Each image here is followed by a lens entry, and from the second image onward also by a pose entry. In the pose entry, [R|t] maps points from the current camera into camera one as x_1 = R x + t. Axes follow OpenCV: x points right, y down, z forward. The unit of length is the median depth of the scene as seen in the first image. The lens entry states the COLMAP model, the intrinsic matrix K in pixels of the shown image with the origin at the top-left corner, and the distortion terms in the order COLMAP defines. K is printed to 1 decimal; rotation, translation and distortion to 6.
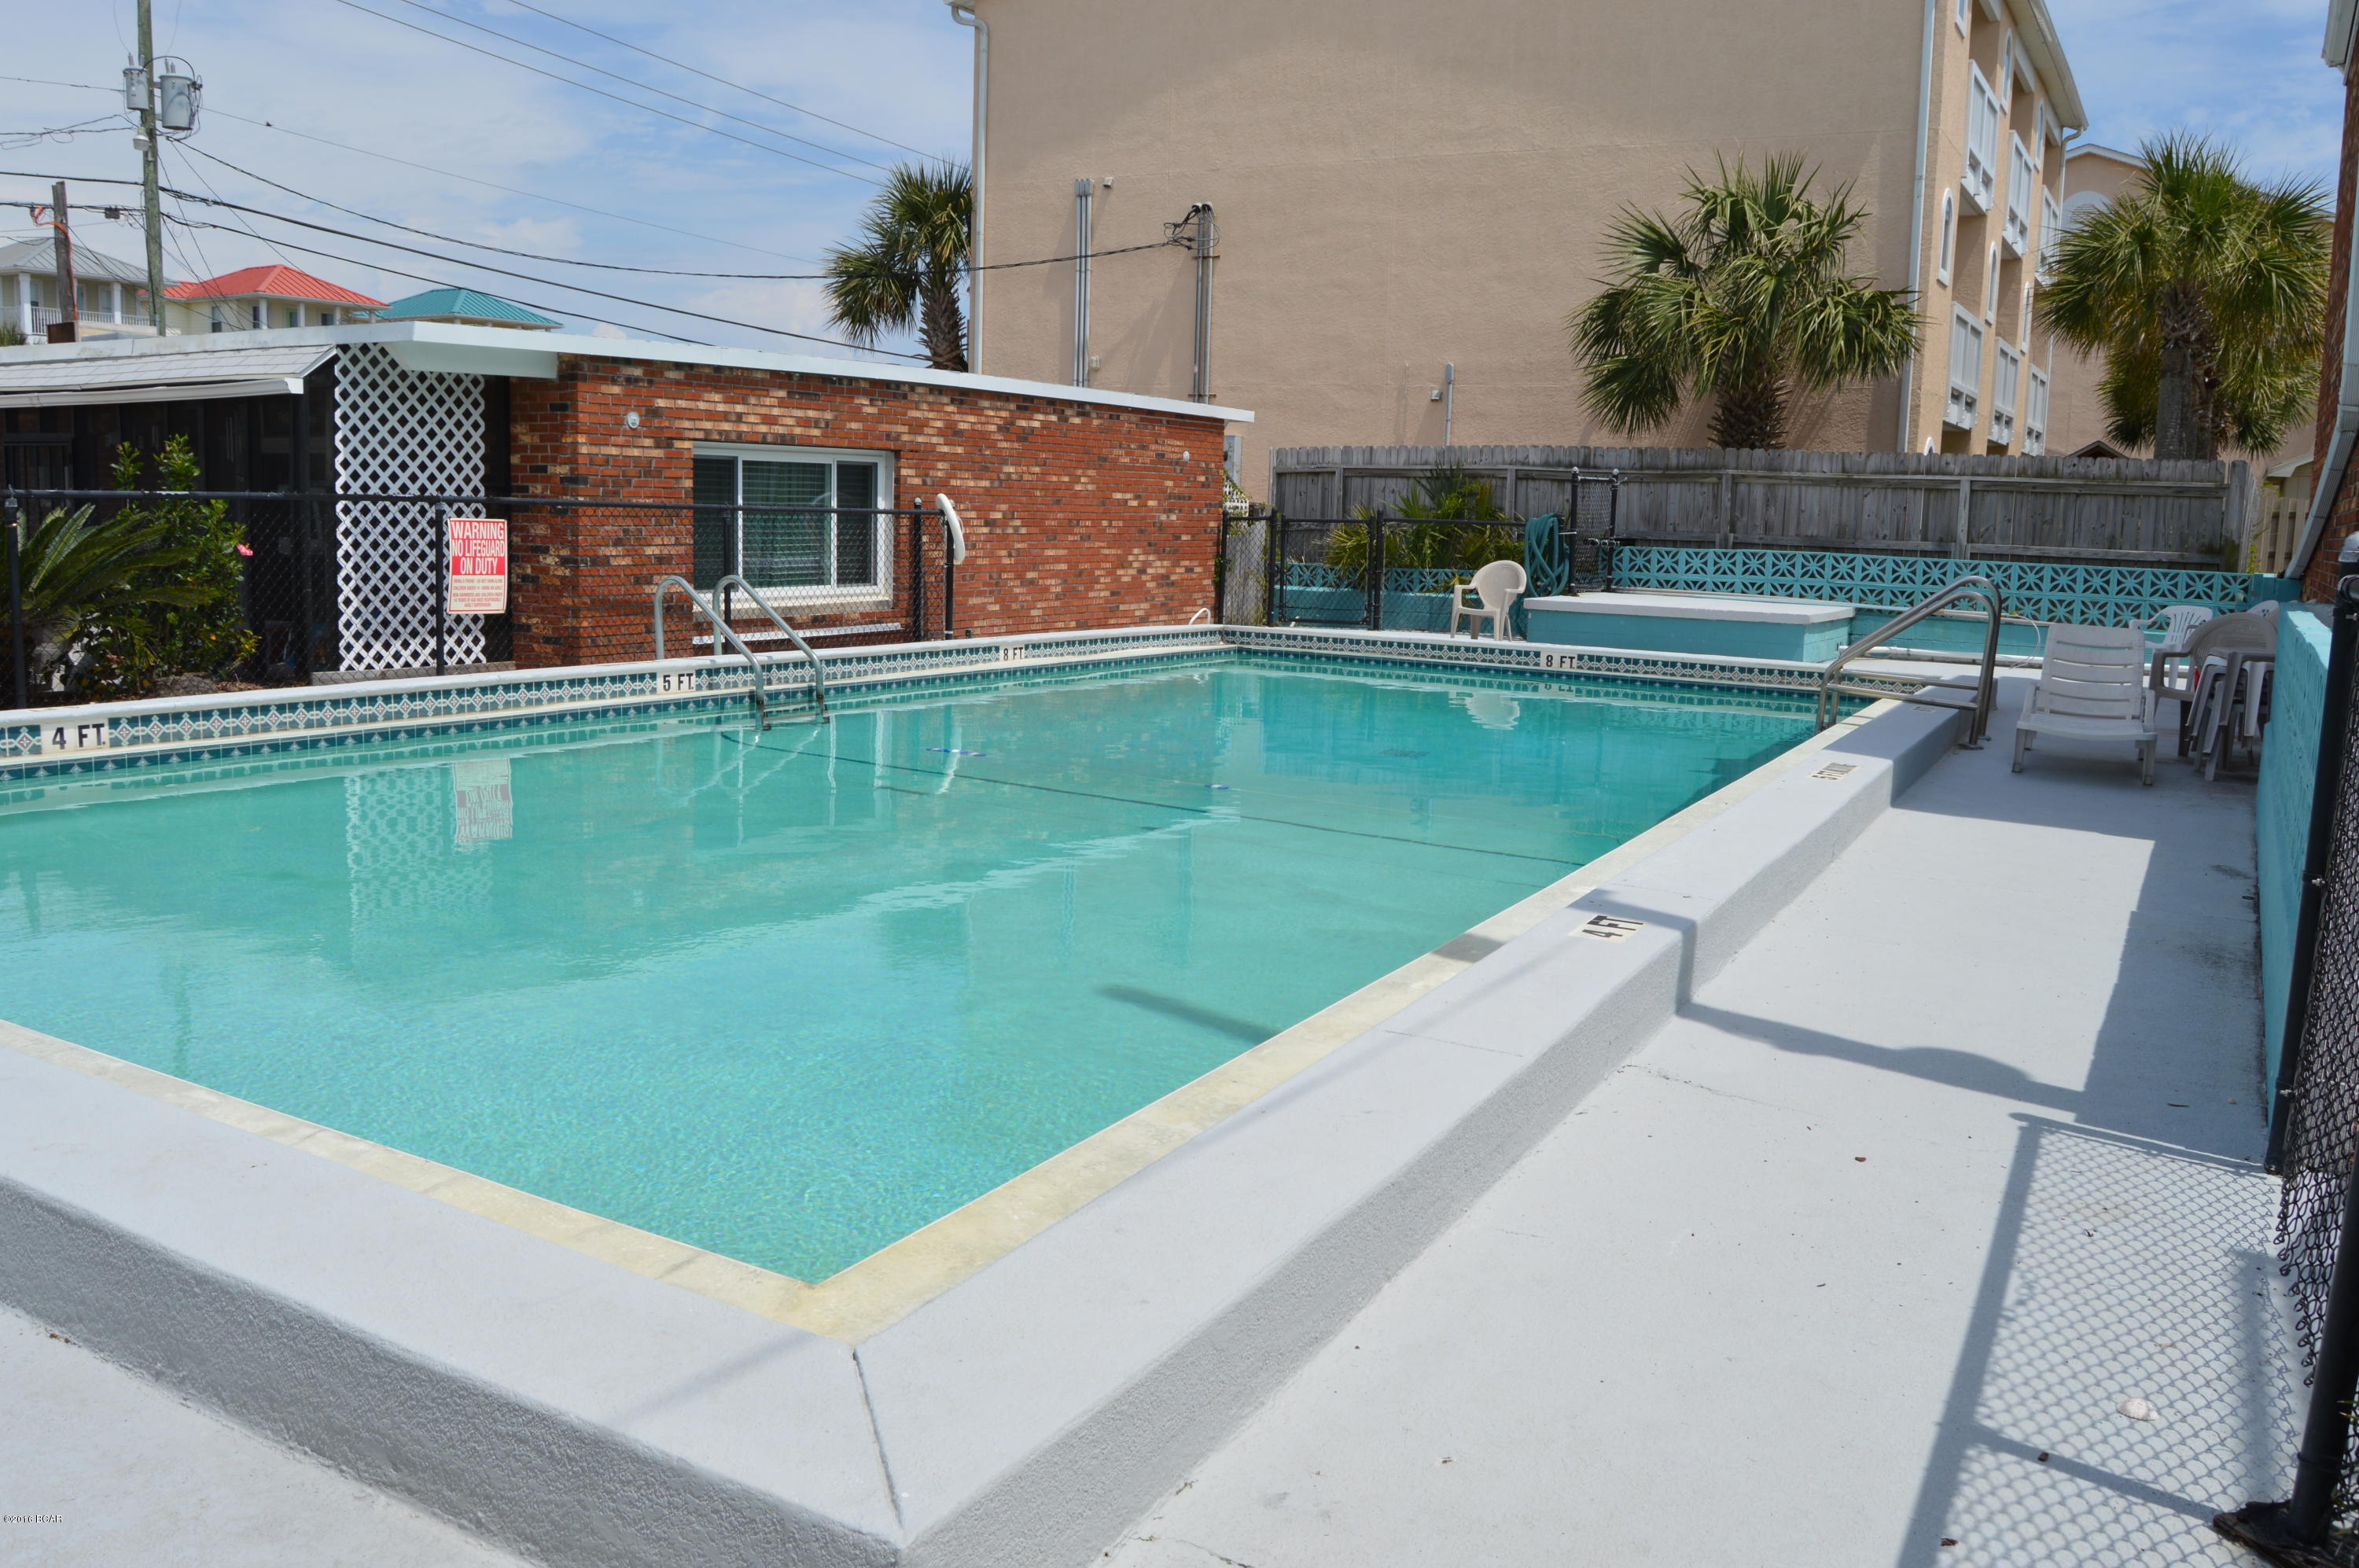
lens RADIAL K [[1875.8, 0, 1181.9], [0, 1875.8, 806.9], [0, 0, 1]] dist [-0.092796, 0.035403]
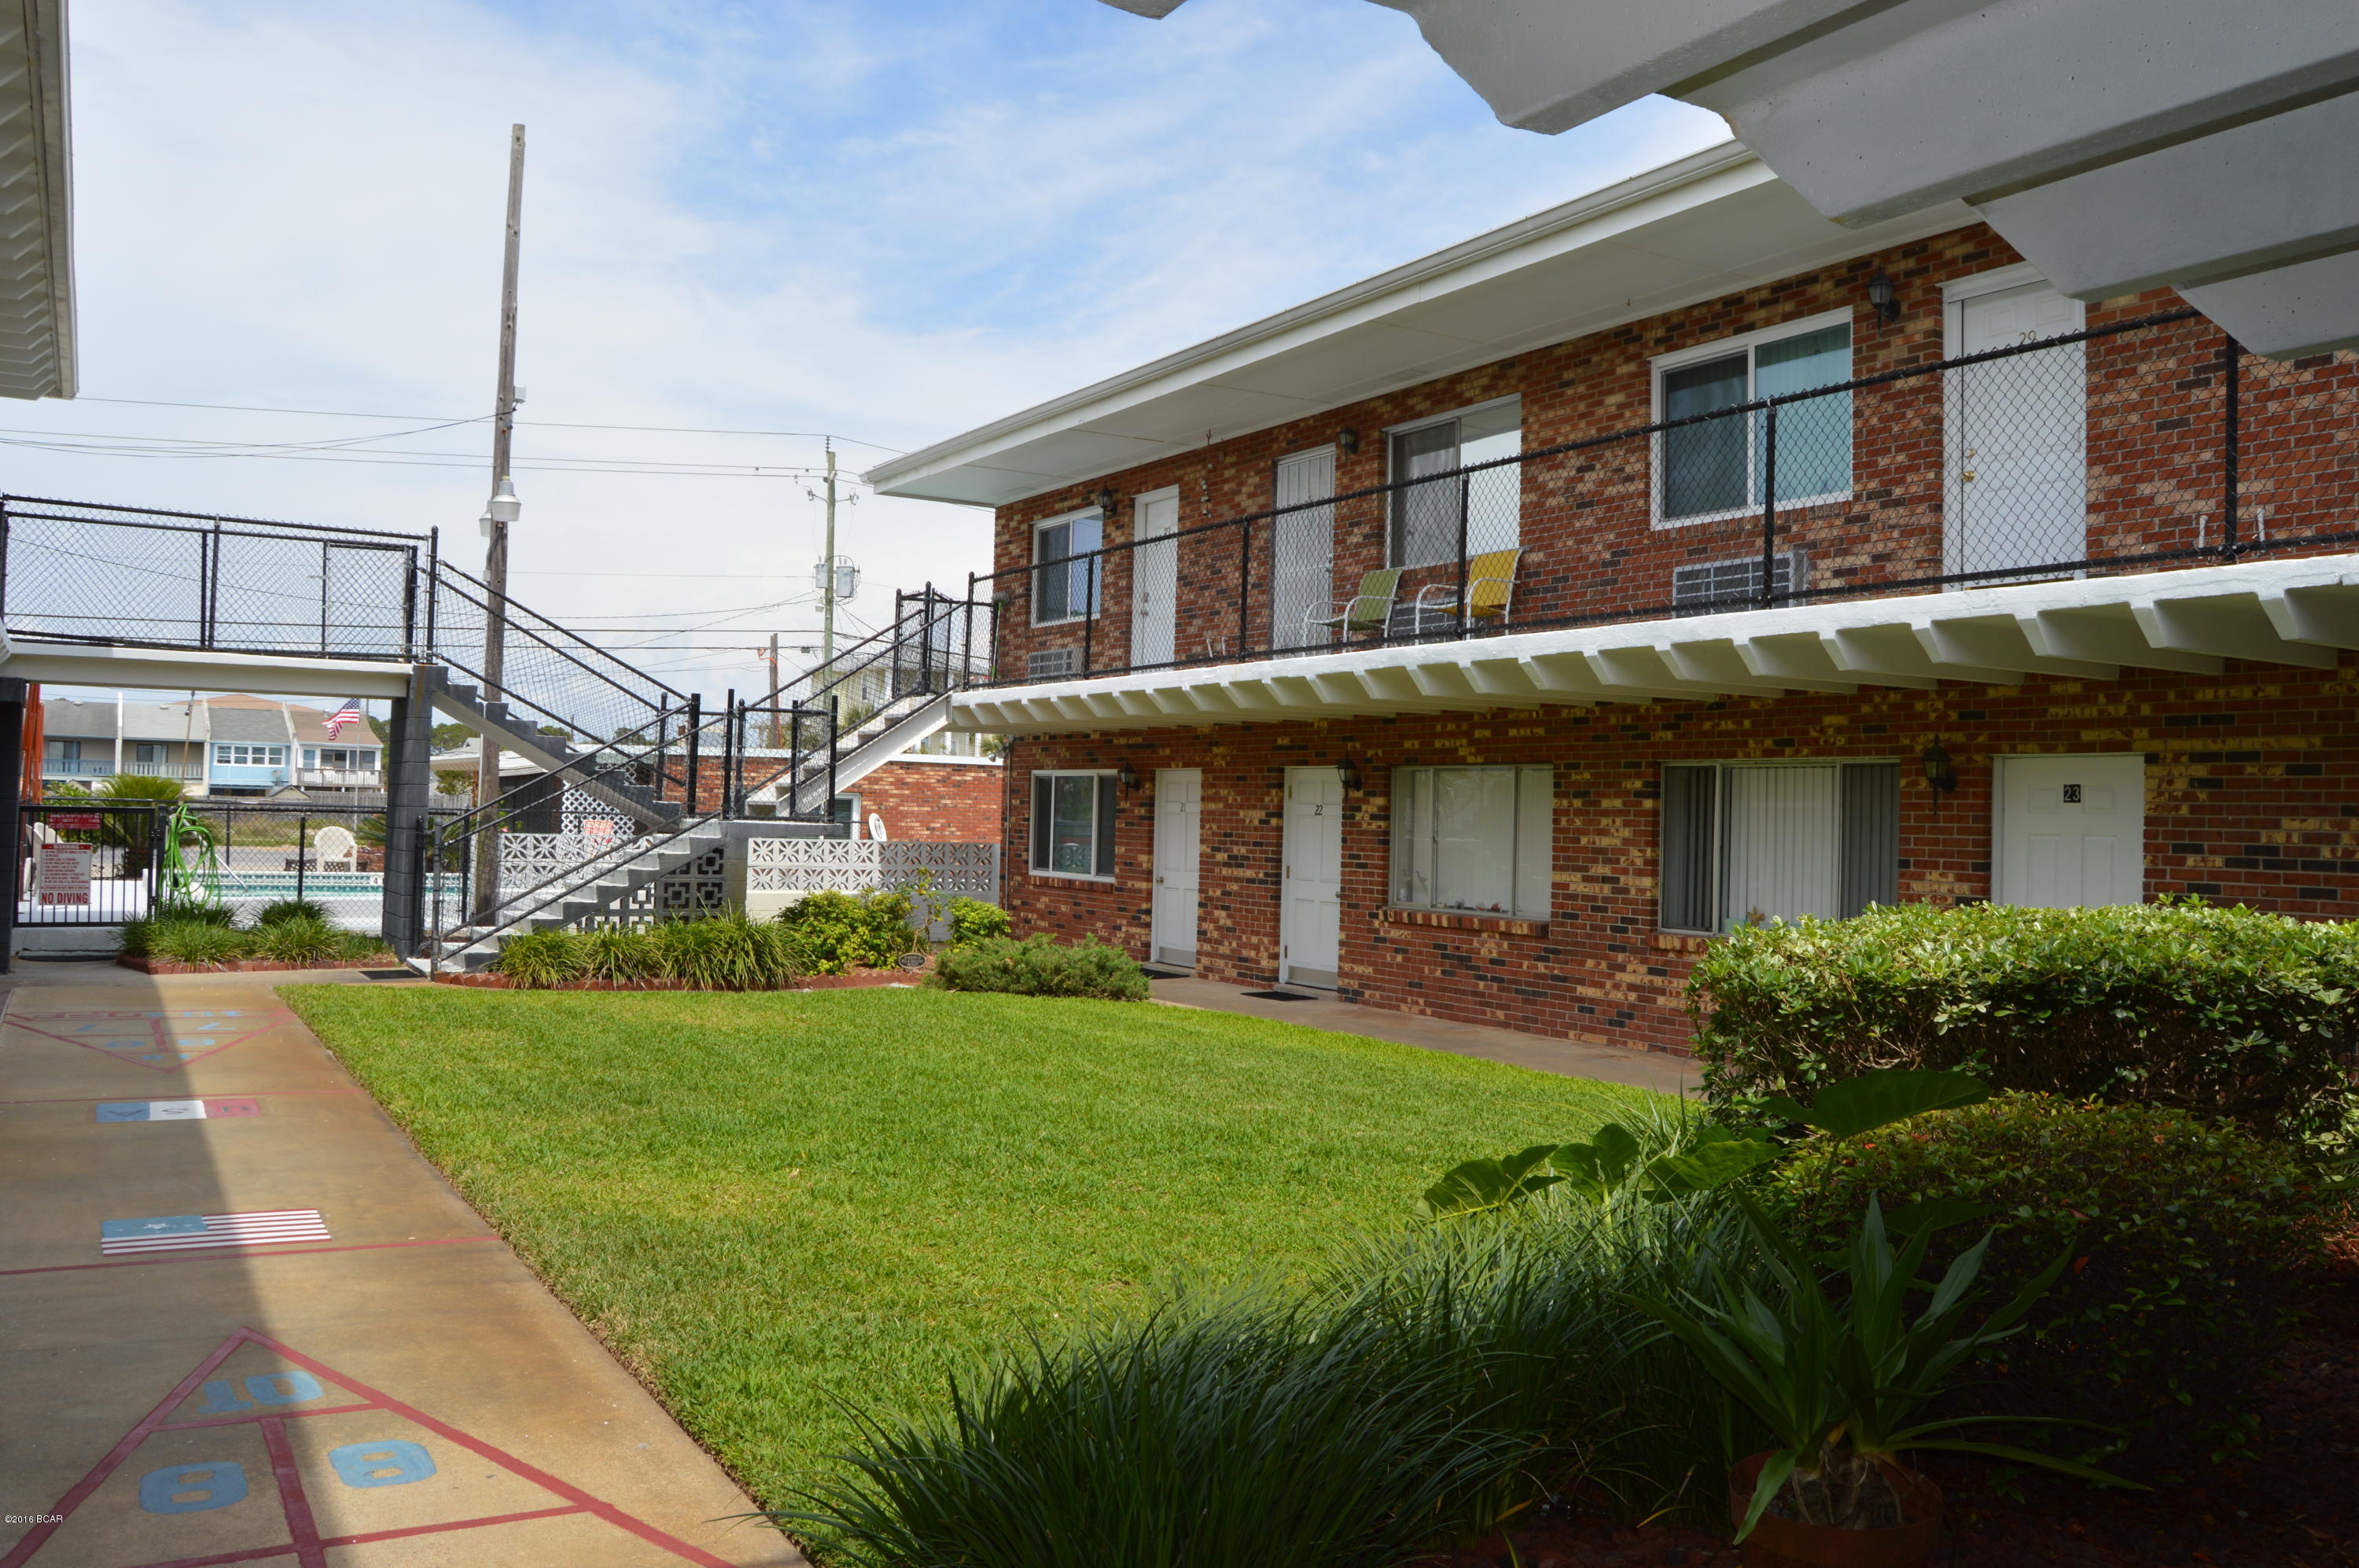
lens RADIAL K [[1875.8, 0, 1159.8], [0, 1875.8, 787.8], [0, 0, 1]] dist [-0.092796, 0.035403]
pose [[0.871329, -0.017242, -0.490396, 0.972538], [-0.075354, 0.982827, -0.168444, 0.106154], [0.484878, 0.183723, 0.855067, -0.509250]]
